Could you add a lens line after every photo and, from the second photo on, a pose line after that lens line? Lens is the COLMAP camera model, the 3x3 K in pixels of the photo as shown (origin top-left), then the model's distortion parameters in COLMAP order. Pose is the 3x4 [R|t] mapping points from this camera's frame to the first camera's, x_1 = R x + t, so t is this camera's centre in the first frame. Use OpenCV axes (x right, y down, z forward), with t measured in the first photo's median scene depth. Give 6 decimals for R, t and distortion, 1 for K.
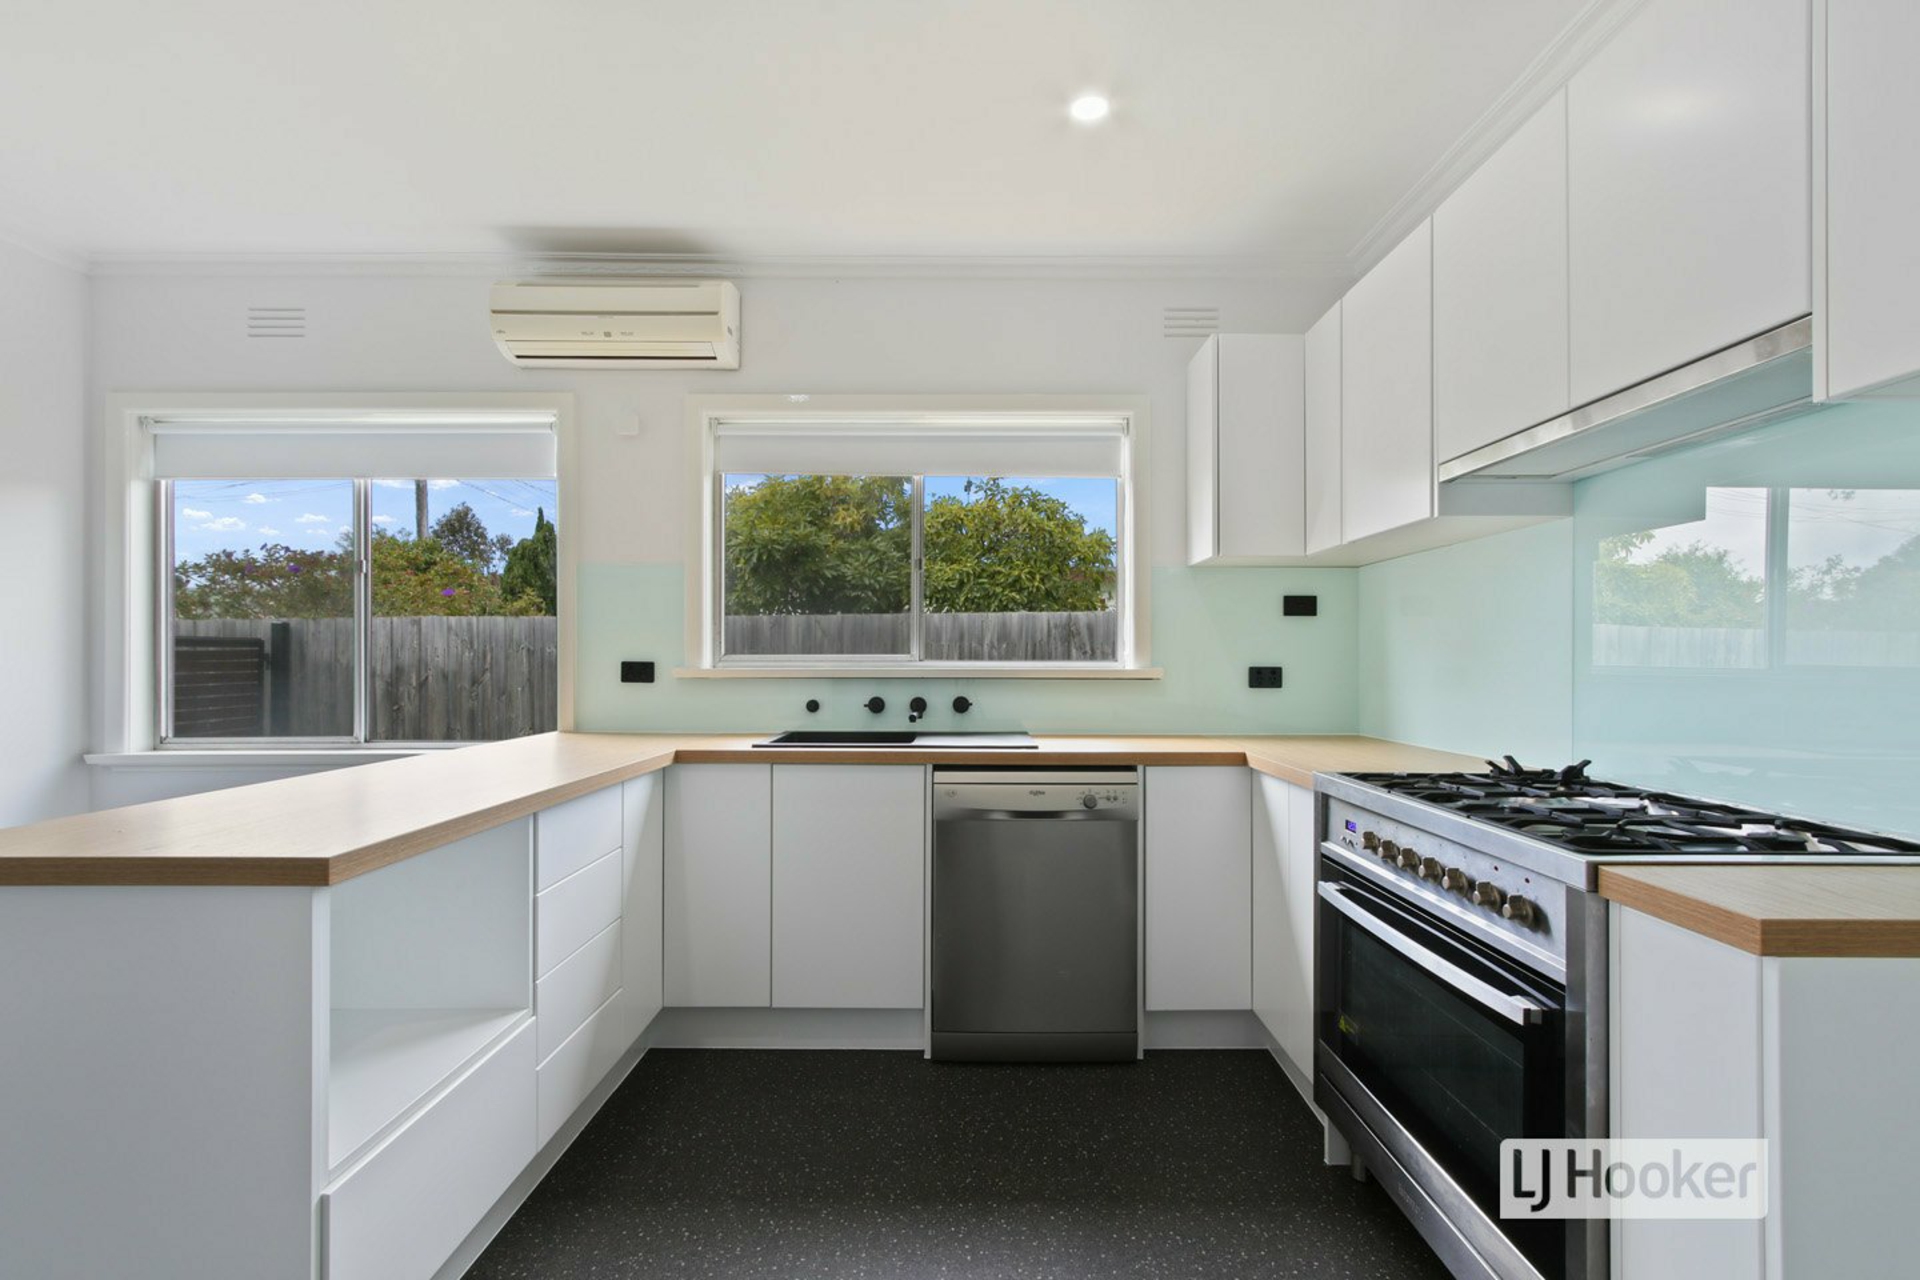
lens RADIAL K [[873.4, 0, 963.8], [0, 873.4, 651.3], [0, 0, 1]] dist [0.004764, 0.000351]
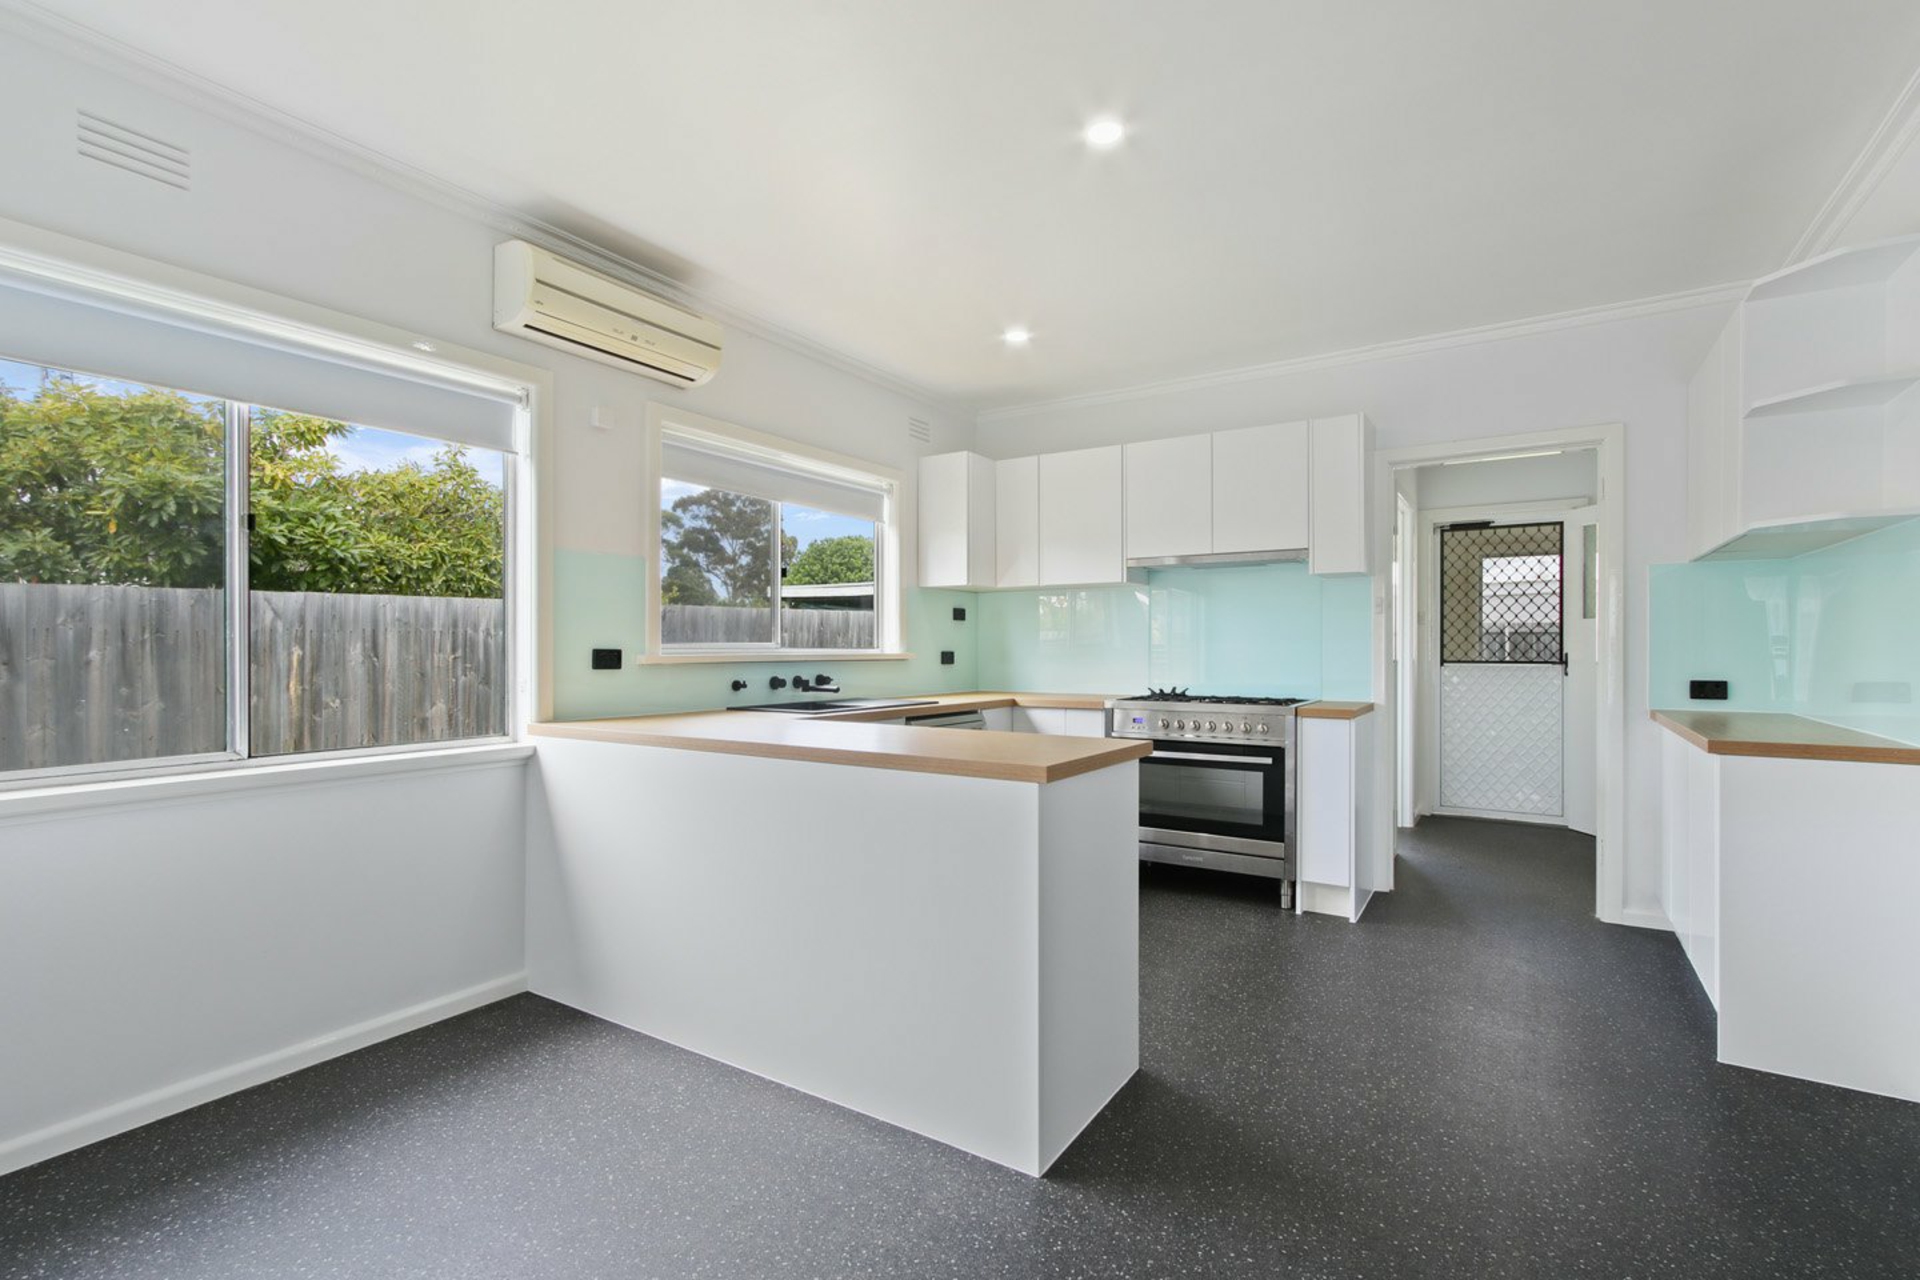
lens RADIAL K [[873.4, 0, 964.8], [0, 873.4, 641.6], [0, 0, 1]] dist [0.004764, 0.000351]
pose [[0.550471, 0.004953, 0.834839, -0.972178], [-0.006457, 0.999978, -0.001675, 0.001829], [-0.834829, -0.004468, 0.550491, 0.077906]]
